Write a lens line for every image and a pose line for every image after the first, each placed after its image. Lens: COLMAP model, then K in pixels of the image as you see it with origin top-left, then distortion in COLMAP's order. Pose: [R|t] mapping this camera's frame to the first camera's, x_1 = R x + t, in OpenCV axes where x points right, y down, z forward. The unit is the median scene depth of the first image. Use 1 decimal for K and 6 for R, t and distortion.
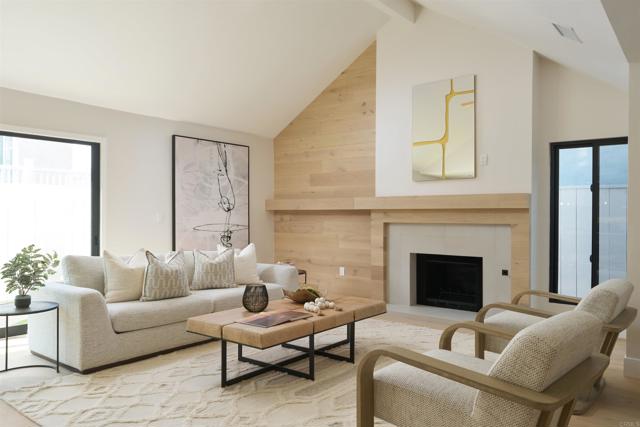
lens RADIAL K [[476.7, 0, 318.0], [0, 476.7, 215.2], [0, 0, 1]] dist [-0.015427, -0.002044]
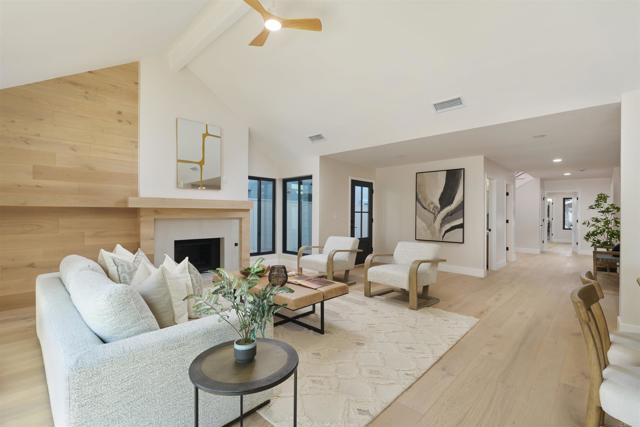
lens RADIAL K [[291.3, 0, 319.0], [0, 291.3, 215.0], [0, 0, 1]] dist [0.000502, 0.000053]
pose [[0.093848, -0.010144, 0.995535, -0.559010], [-0.004576, 0.999933, 0.010620, -0.003840], [-0.995576, -0.005553, 0.093795, 0.488696]]
